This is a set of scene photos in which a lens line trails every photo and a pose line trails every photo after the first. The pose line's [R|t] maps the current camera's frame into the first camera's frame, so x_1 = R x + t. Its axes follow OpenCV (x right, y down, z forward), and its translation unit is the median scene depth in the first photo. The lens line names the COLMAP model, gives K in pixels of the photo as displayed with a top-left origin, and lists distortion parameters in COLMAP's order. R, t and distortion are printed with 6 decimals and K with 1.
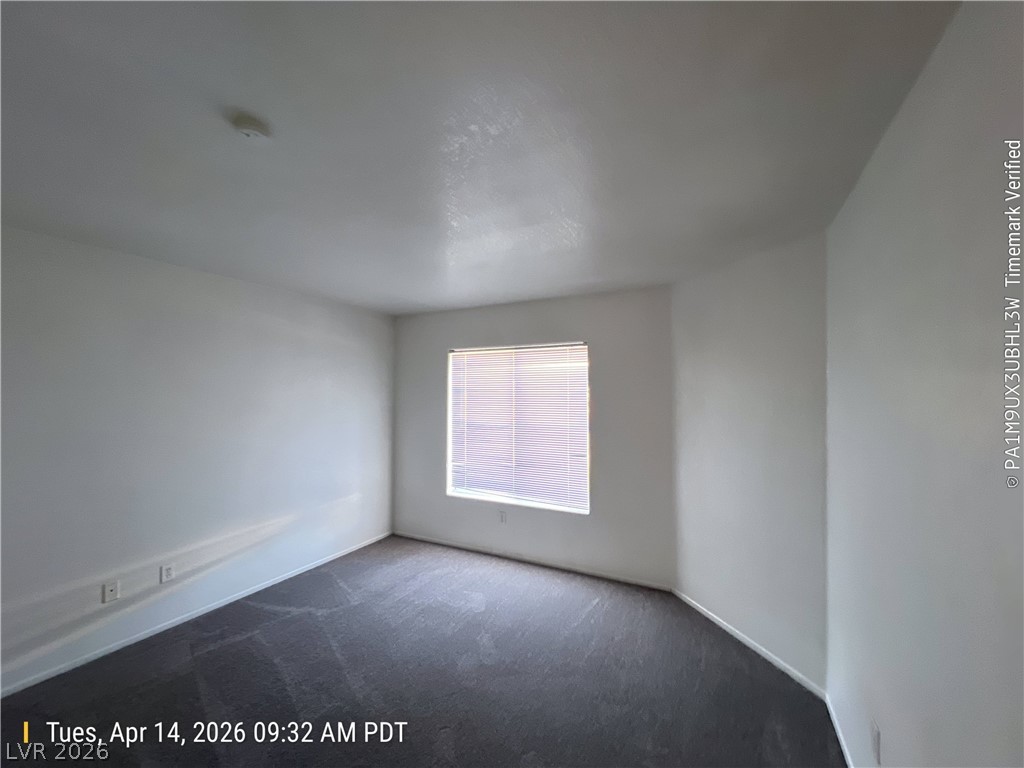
lens RADIAL K [[411.0, 0, 512.8], [0, 411.0, 386.2], [0, 0, 1]] dist [-0.000075, 0.000205]
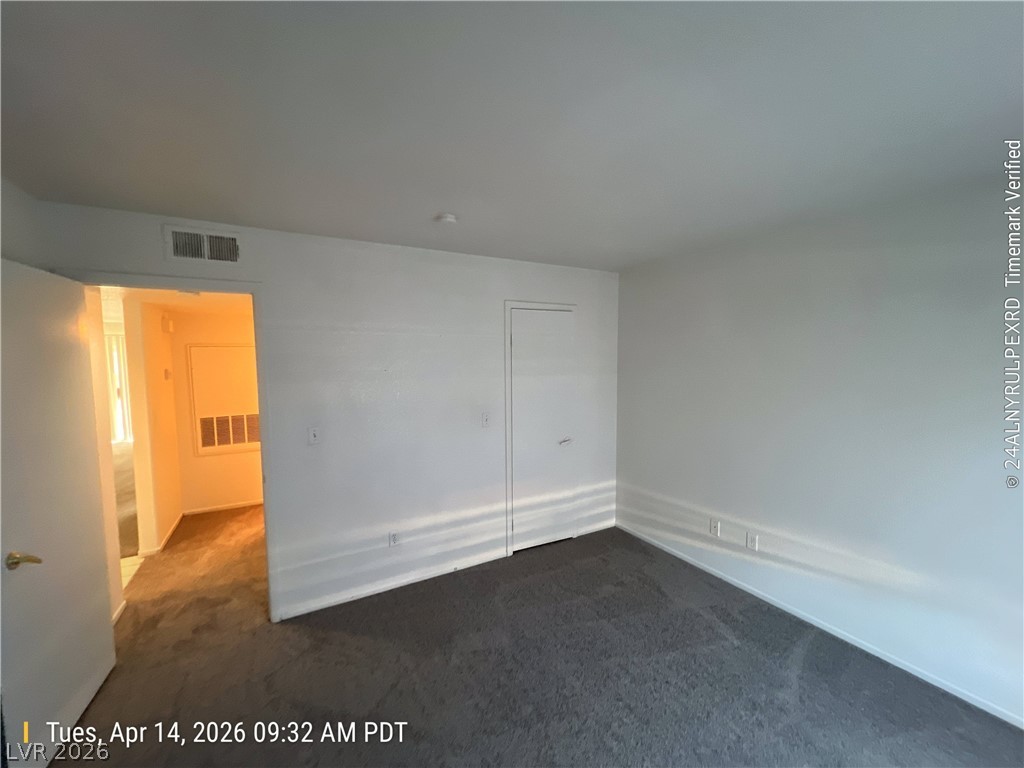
lens RADIAL K [[411.0, 0, 512.8], [0, 411.0, 386.2], [0, 0, 1]] dist [-0.000075, 0.000205]
pose [[-0.529119, 0.060902, -0.846359, 0.338825], [0.014968, 0.997936, 0.062452, -0.011668], [0.848416, 0.020376, -0.528938, 1.038978]]
